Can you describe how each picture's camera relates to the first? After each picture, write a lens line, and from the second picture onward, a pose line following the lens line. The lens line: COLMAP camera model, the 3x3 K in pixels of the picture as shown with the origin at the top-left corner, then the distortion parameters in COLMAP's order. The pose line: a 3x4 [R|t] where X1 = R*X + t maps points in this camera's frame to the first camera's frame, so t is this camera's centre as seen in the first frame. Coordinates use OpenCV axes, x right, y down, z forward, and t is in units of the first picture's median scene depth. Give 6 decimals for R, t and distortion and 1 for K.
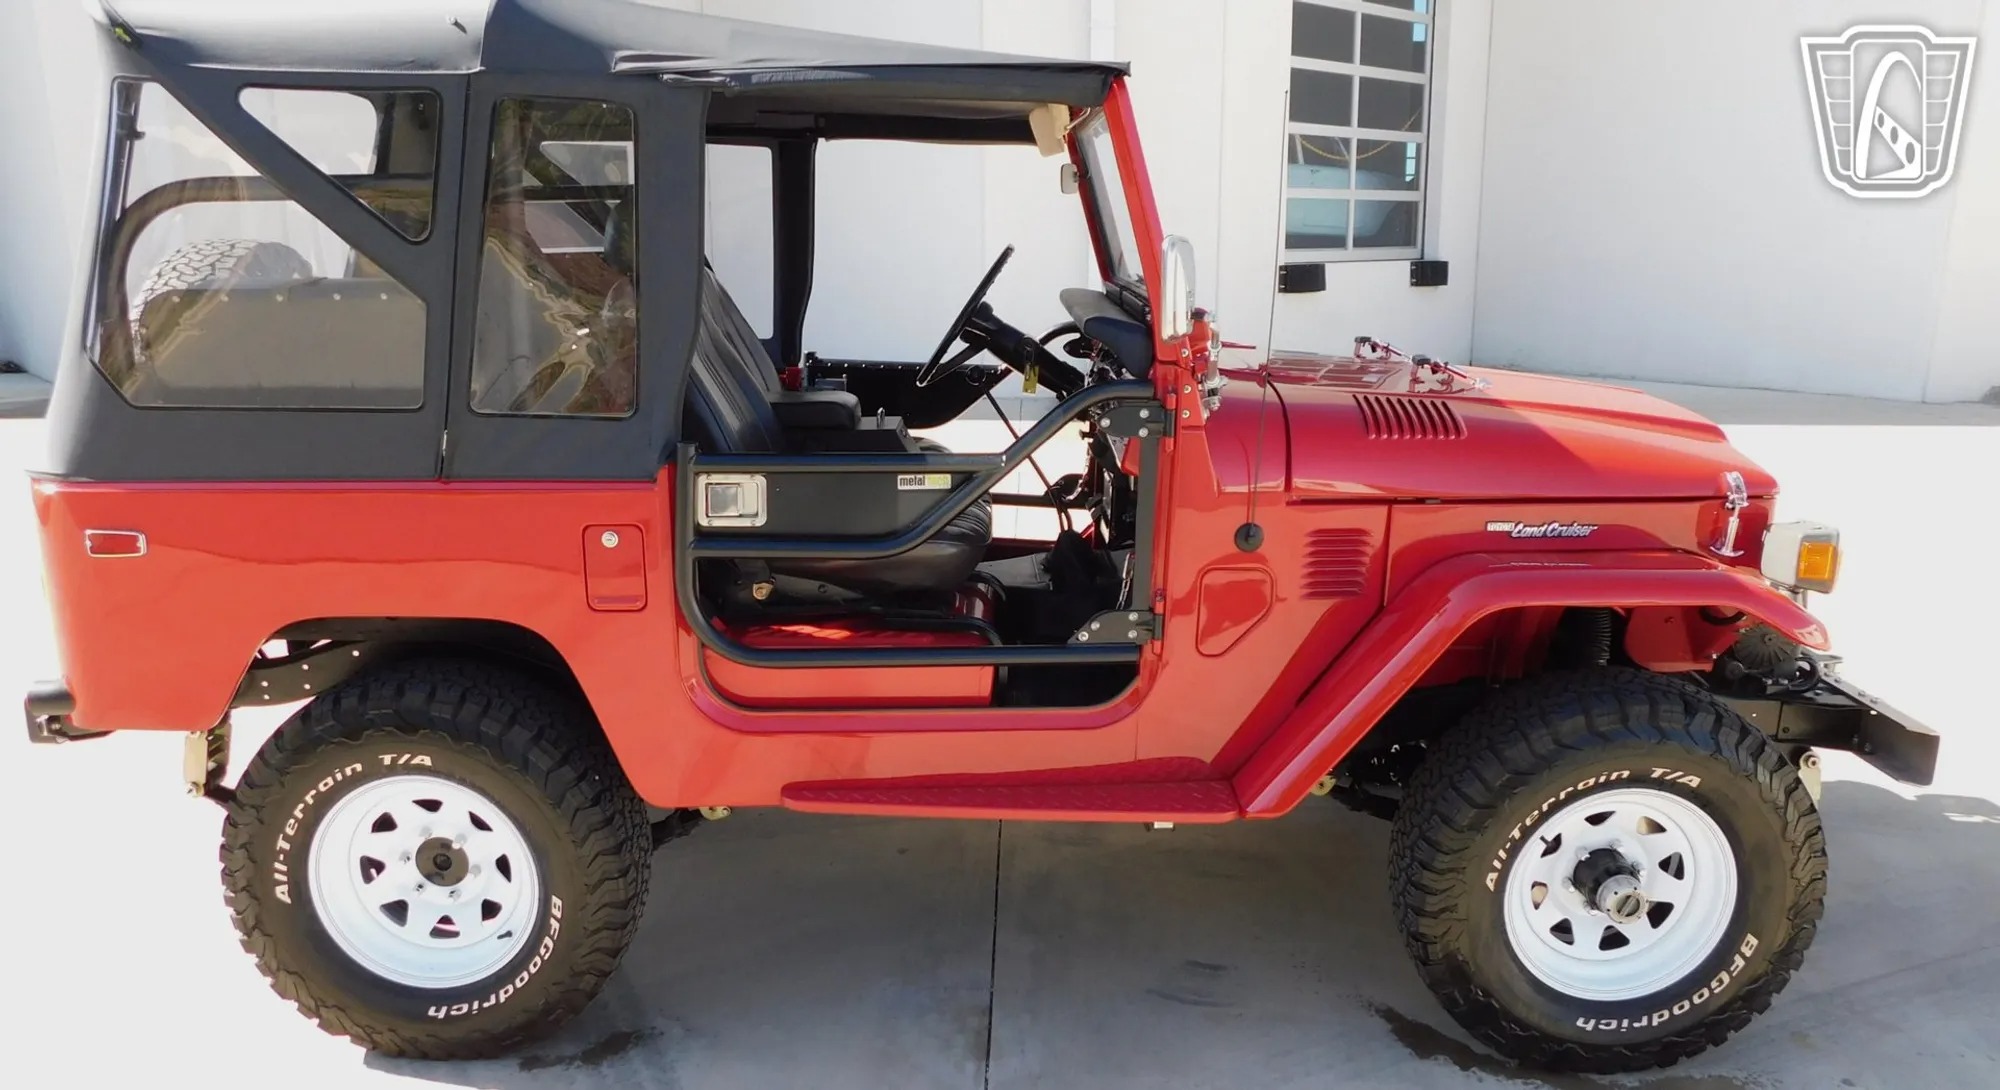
lens RADIAL K [[1432.3, 0, 1004.4], [0, 1432.3, 571.2], [0, 0, 1]] dist [-0.077700, 0.066020]
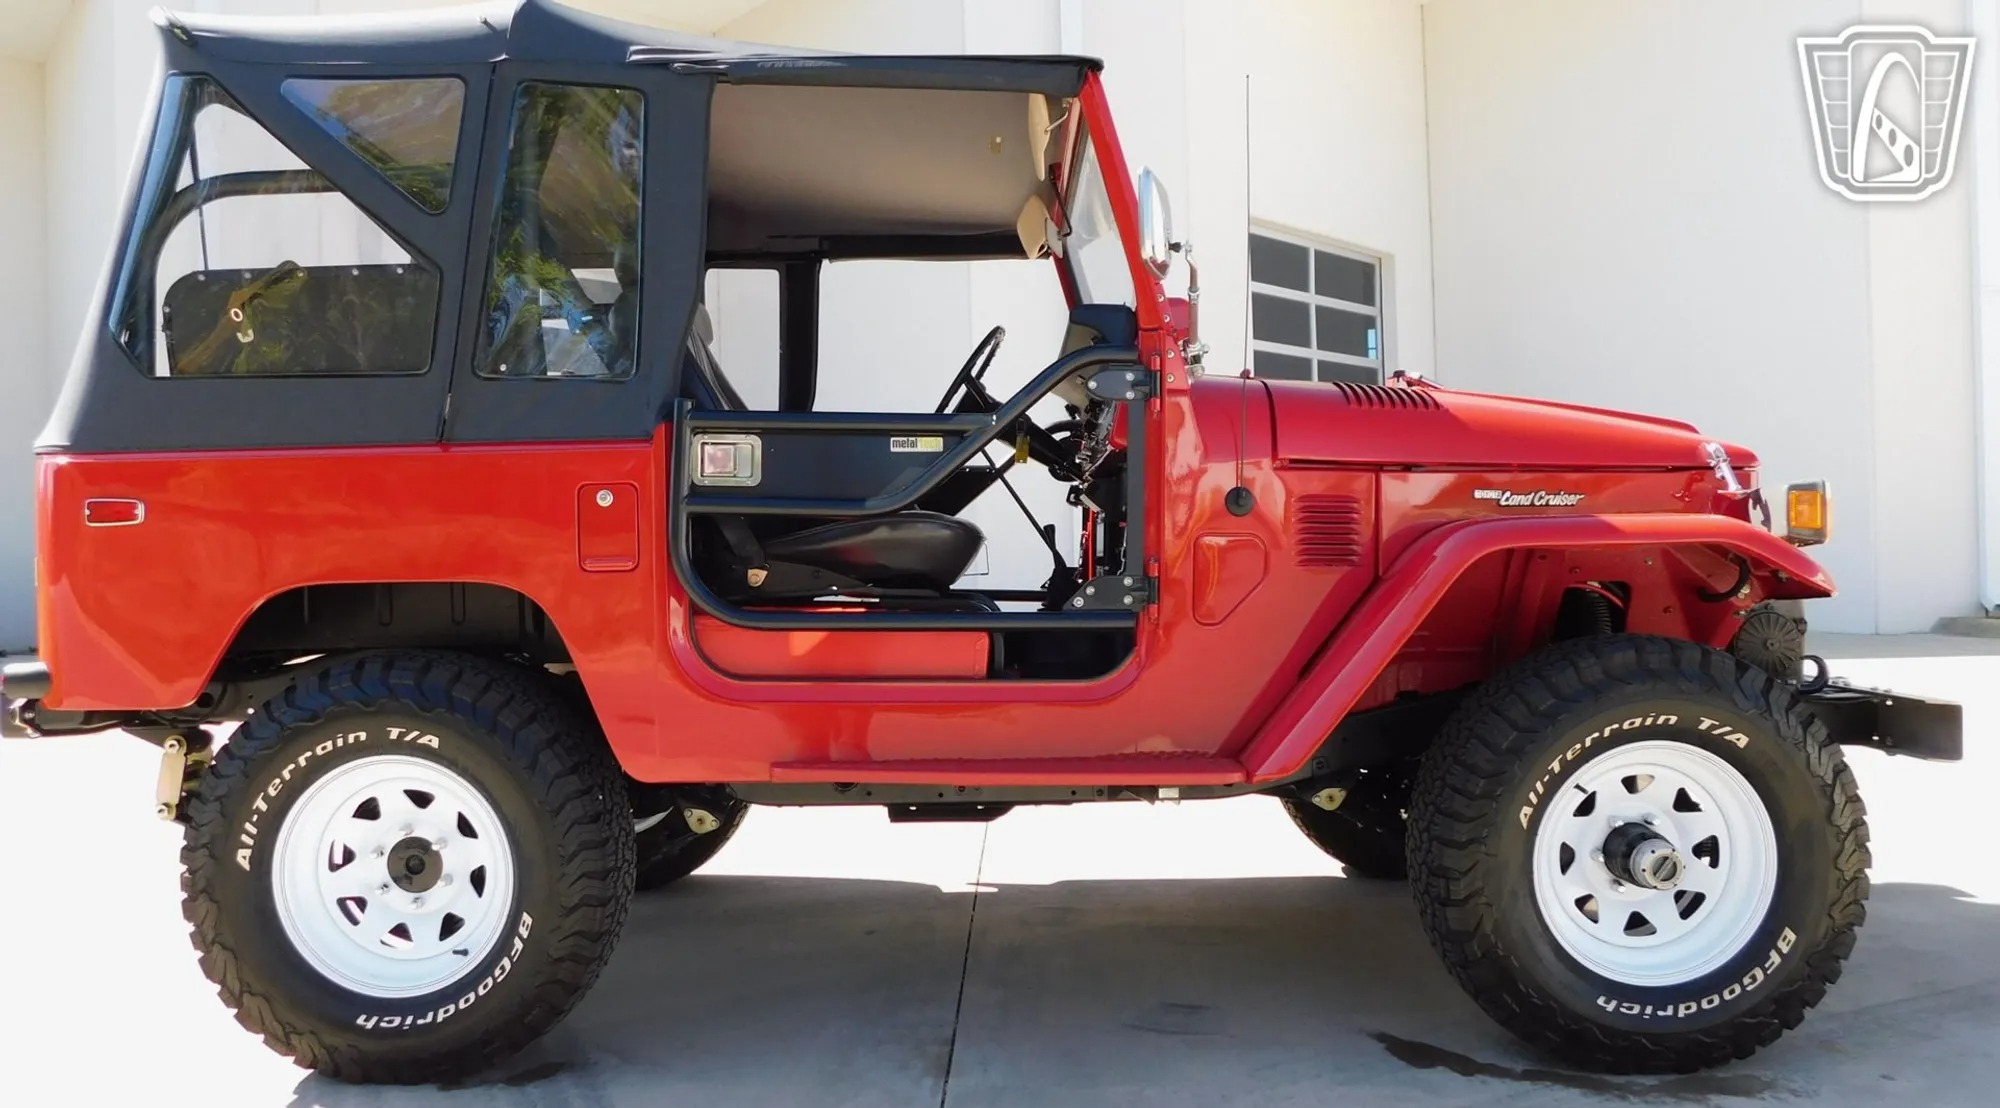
lens RADIAL K [[1350.2, 0, 996.1], [0, 1350.2, 561.5], [0, 0, 1]] dist [-0.061743, 0.041502]
pose [[0.999769, -0.021384, -0.002176, 0.000780], [0.020252, 0.971060, -0.237977, 0.239732], [0.007202, 0.237878, 0.971268, 0.085183]]
